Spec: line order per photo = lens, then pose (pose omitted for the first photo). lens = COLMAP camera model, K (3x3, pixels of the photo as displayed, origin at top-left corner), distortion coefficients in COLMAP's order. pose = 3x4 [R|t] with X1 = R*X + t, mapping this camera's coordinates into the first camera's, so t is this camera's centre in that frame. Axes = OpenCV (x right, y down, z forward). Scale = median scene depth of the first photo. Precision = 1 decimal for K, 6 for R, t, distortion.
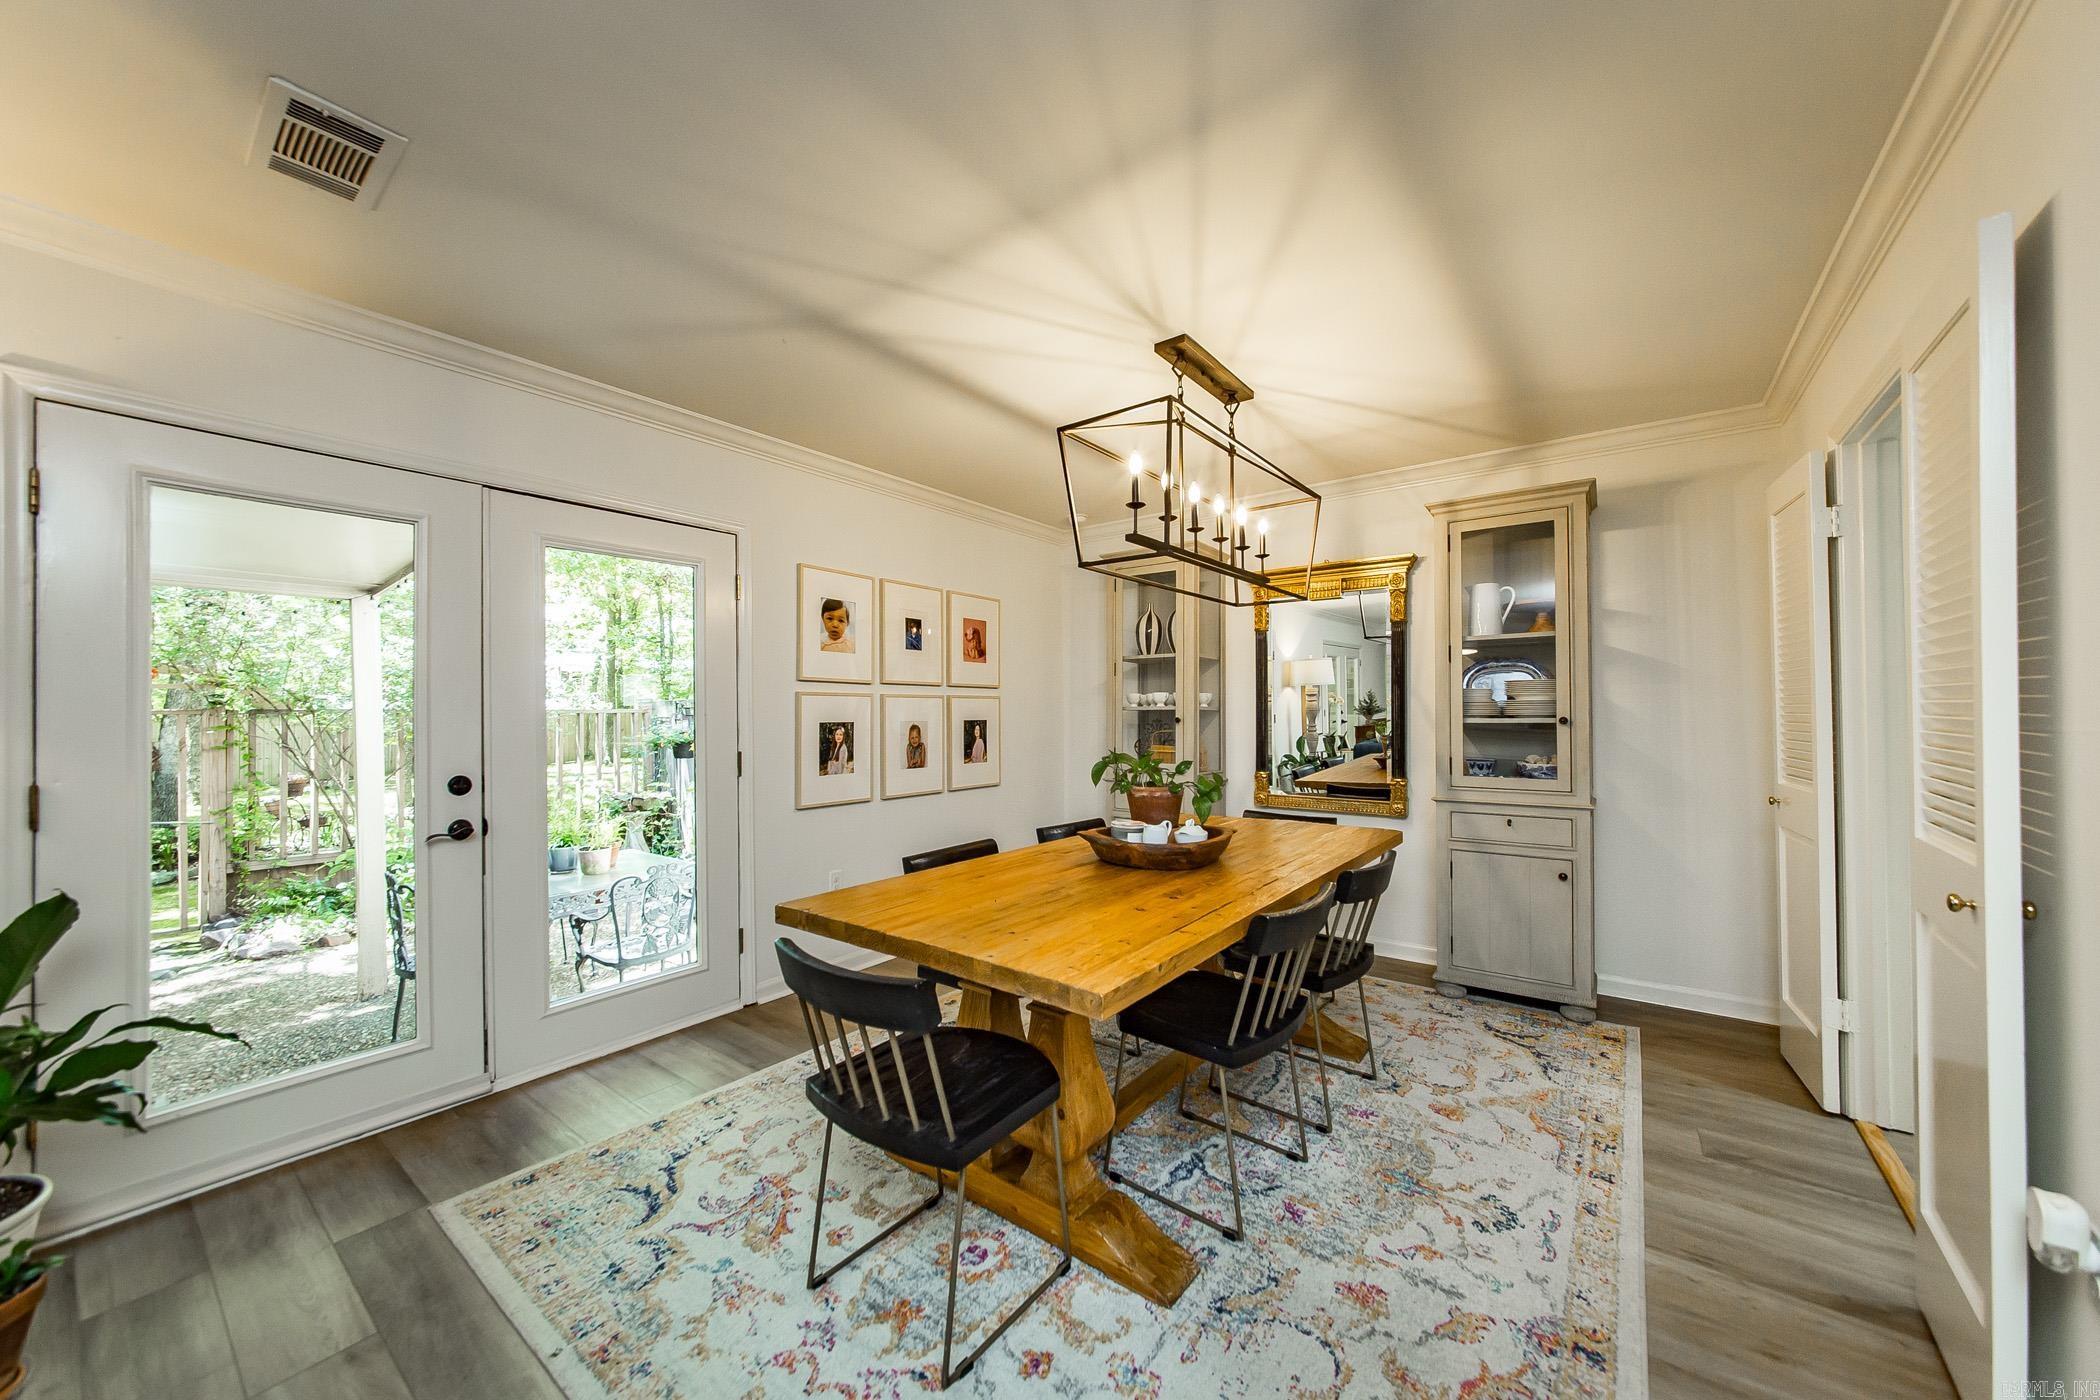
lens RADIAL K [[756.8, 0, 1051.5], [0, 756.8, 703.4], [0, 0, 1]] dist [-0.007495, -0.000061]
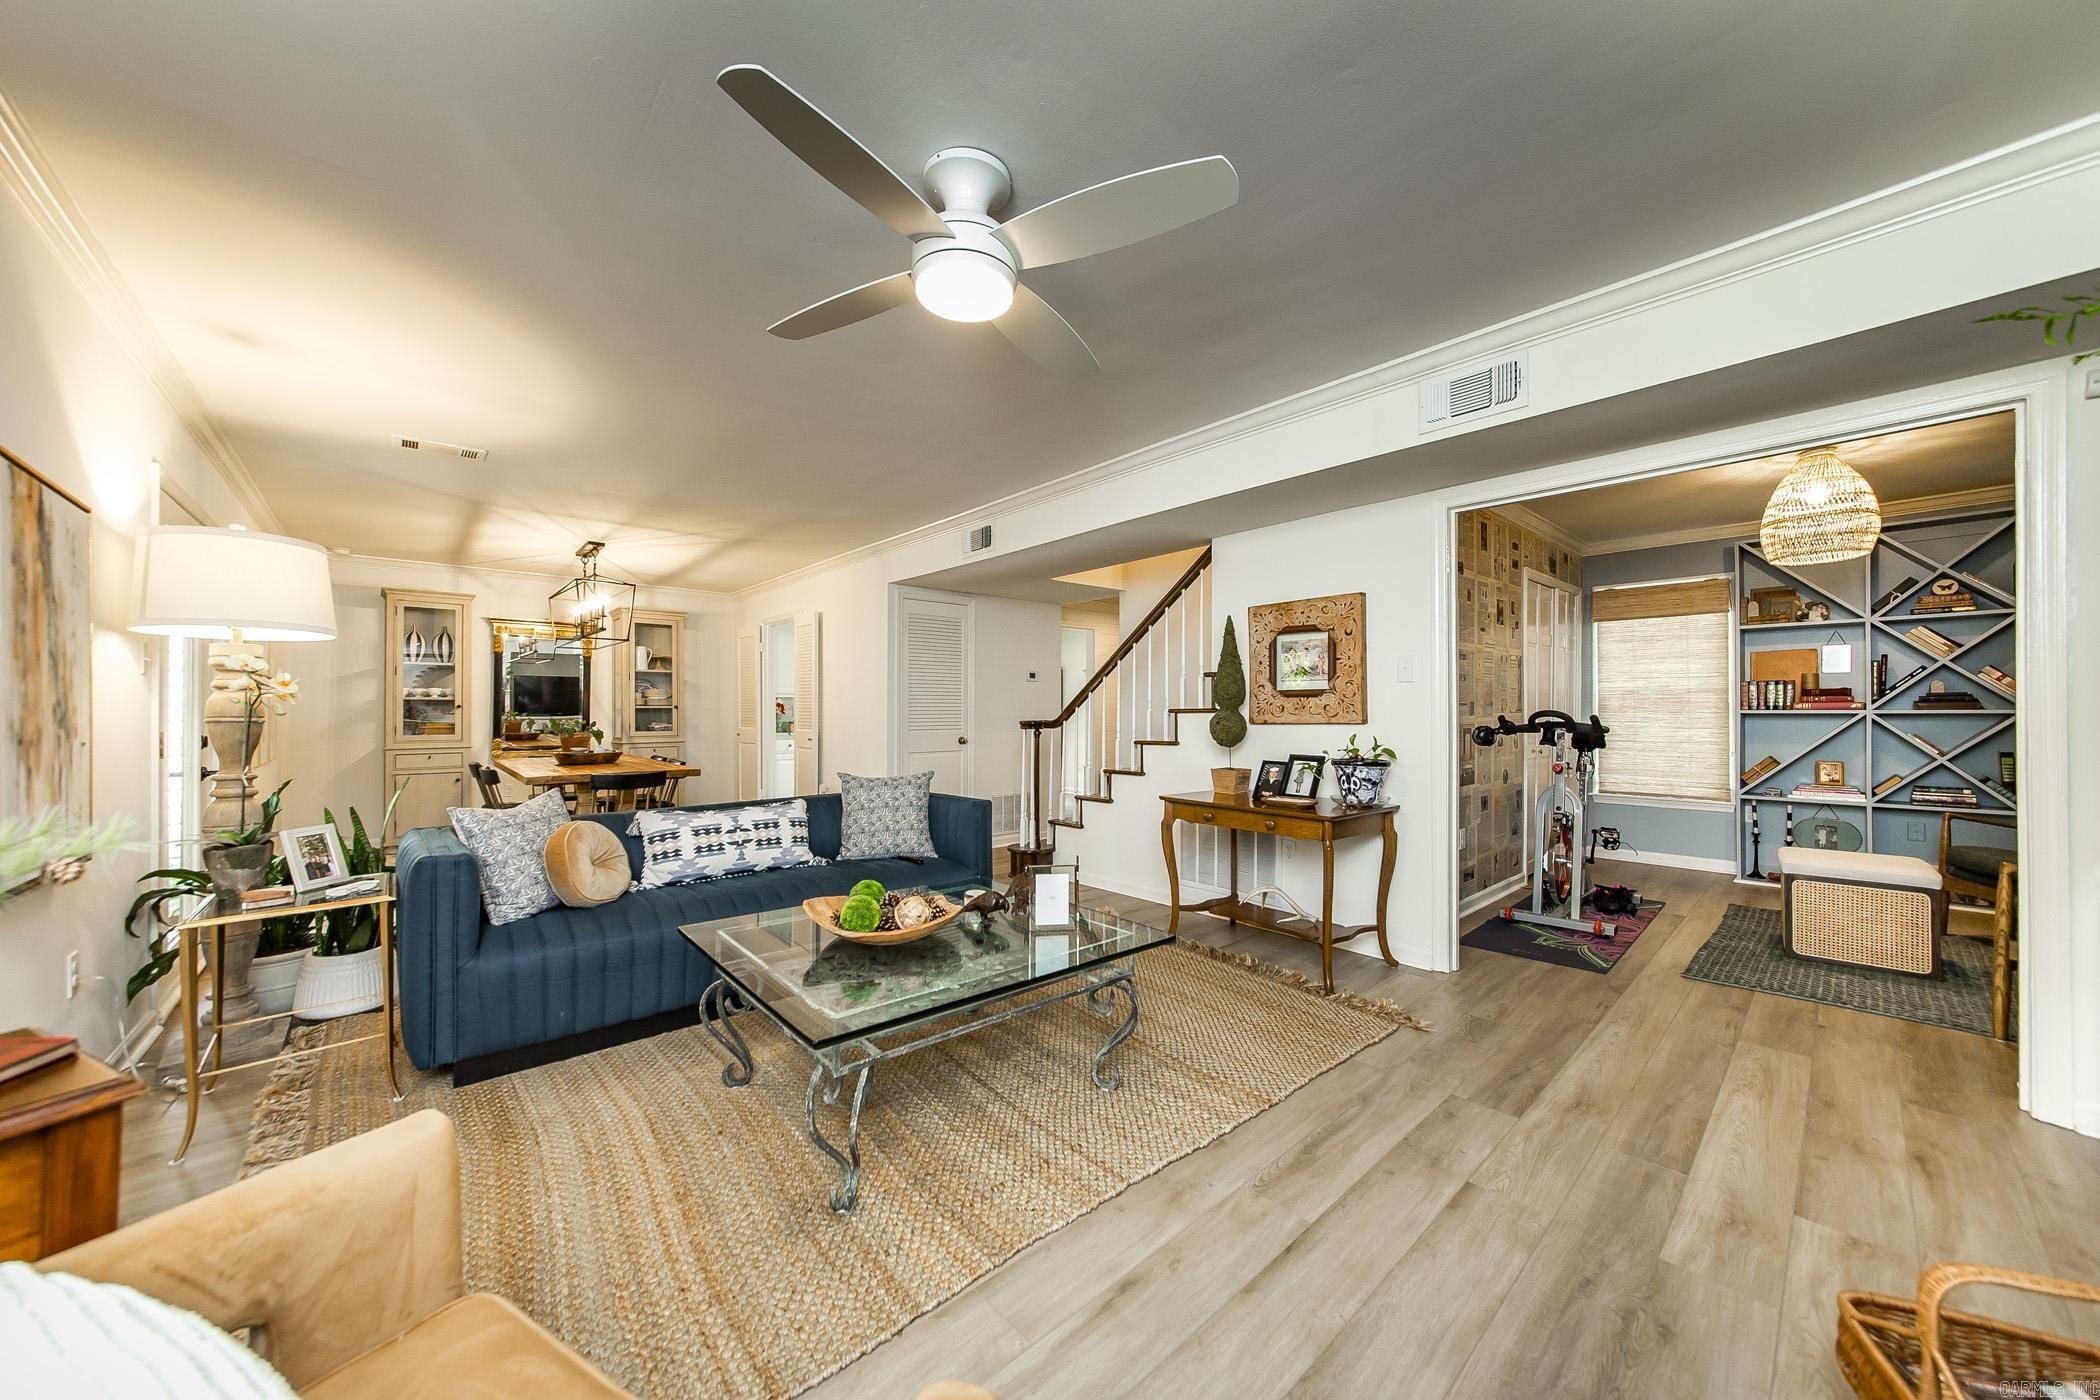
lens RADIAL K [[732.7, 0, 1044.4], [0, 732.7, 703.5], [0, 0, 1]] dist [0.001266, -0.000017]
pose [[0.191001, 0.017644, 0.981431, -1.246175], [-0.013287, 0.999793, -0.015388, 0.026101], [-0.981500, -0.010101, 0.191196, -0.567975]]
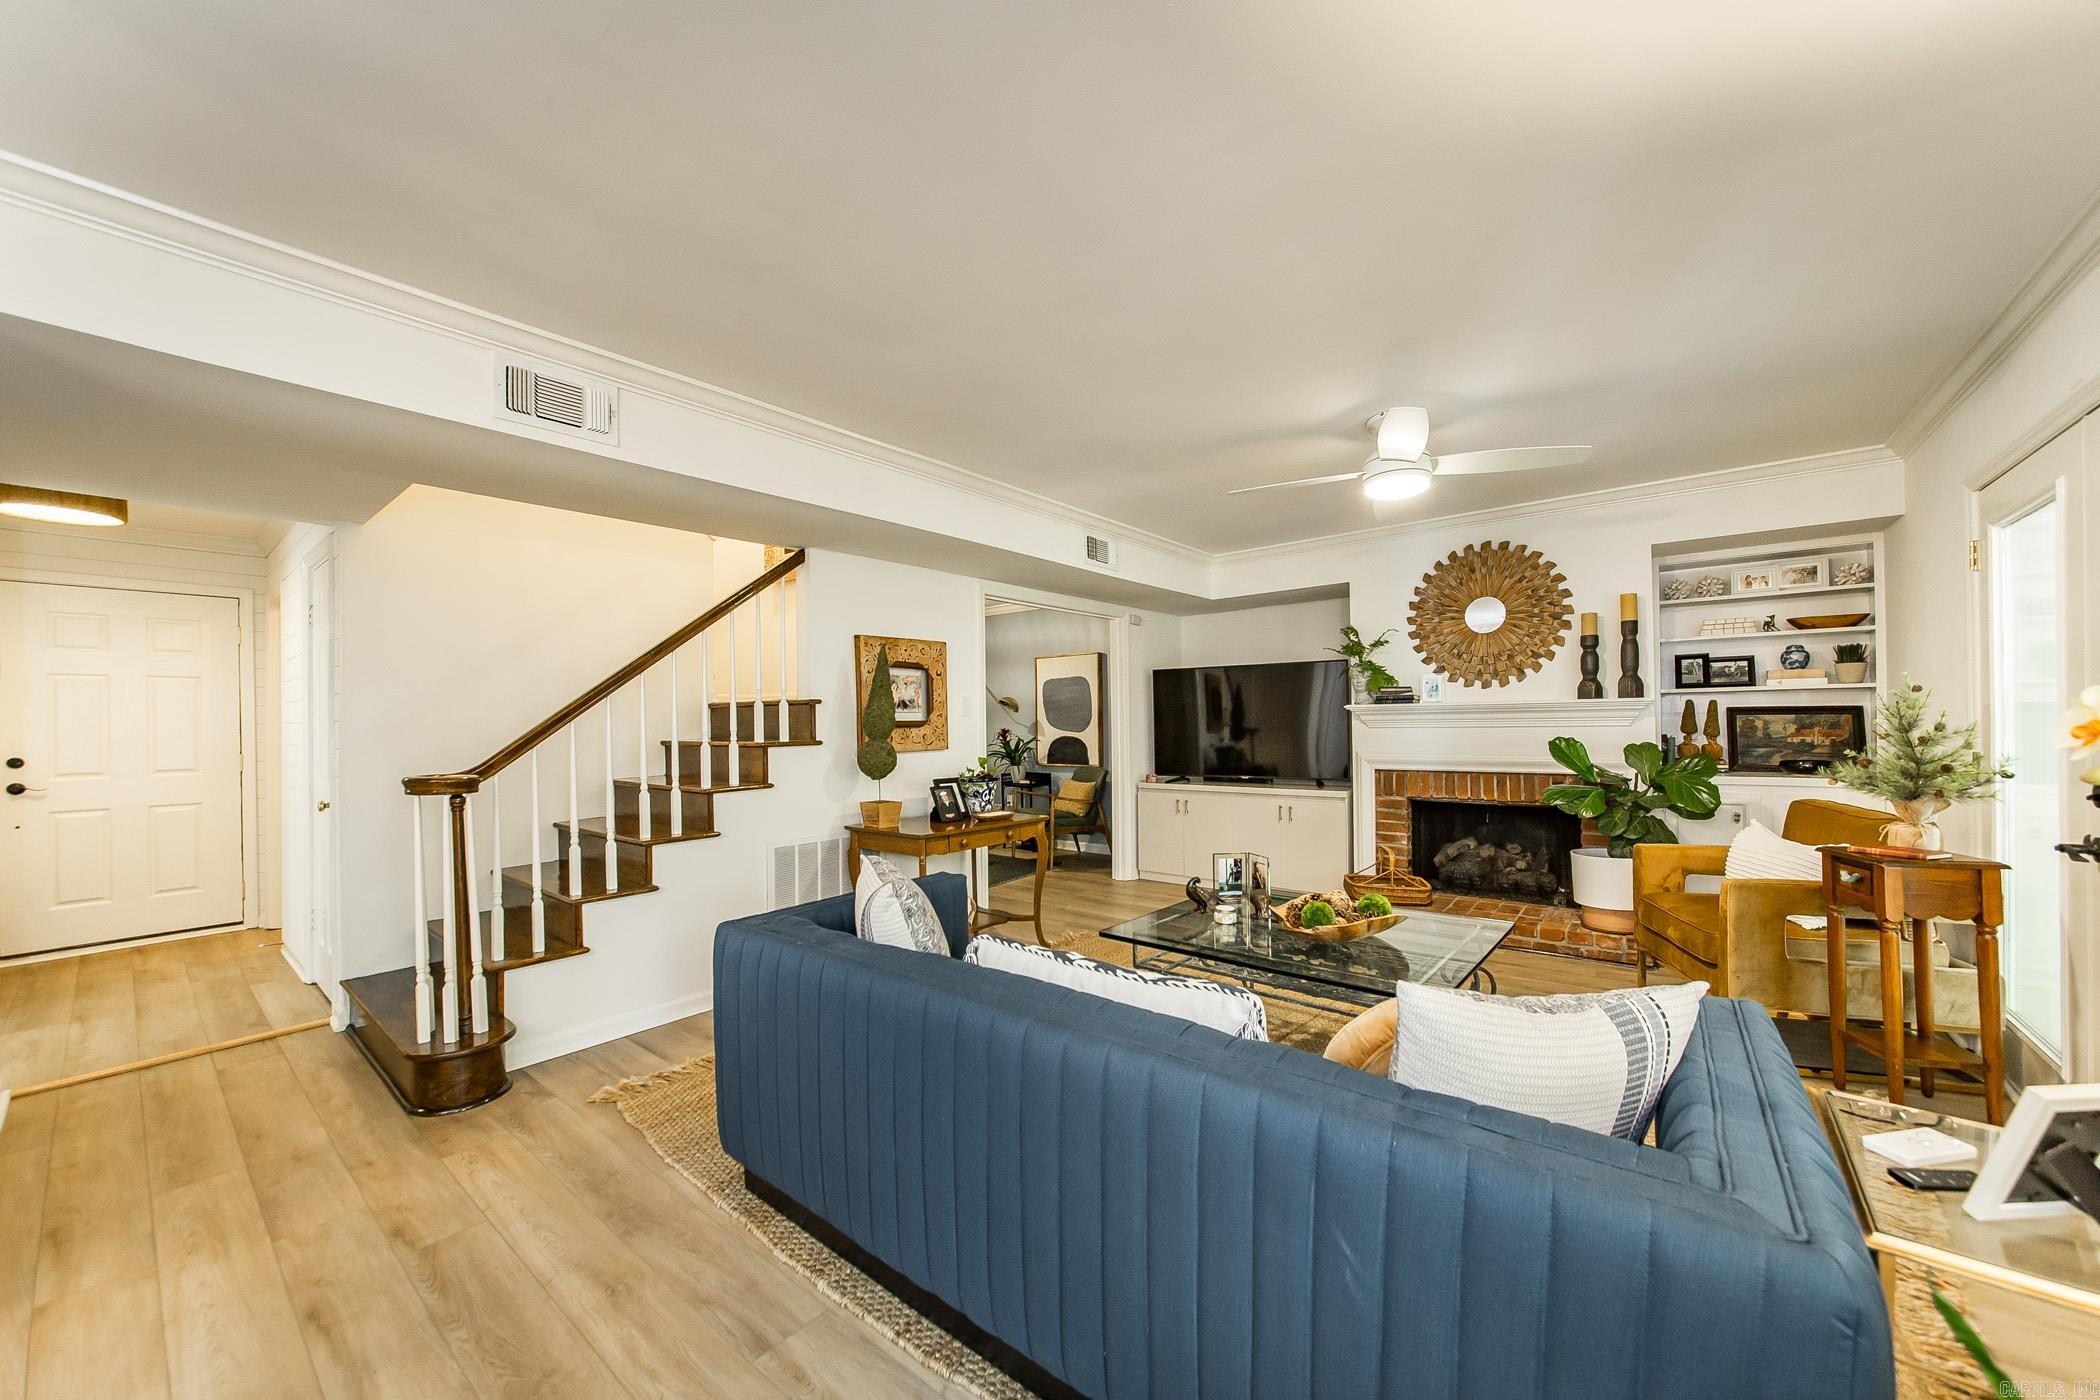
lens RADIAL K [[774.6, 0, 1049.5], [0, 774.6, 725.8], [0, 0, 1]] dist [-0.007266, 0.000248]
pose [[-0.999221, 0.022581, 0.032363, -0.406600], [0.022316, 0.999715, -0.008516, 0.008305], [-0.032546, -0.007787, -0.999440, 0.469073]]
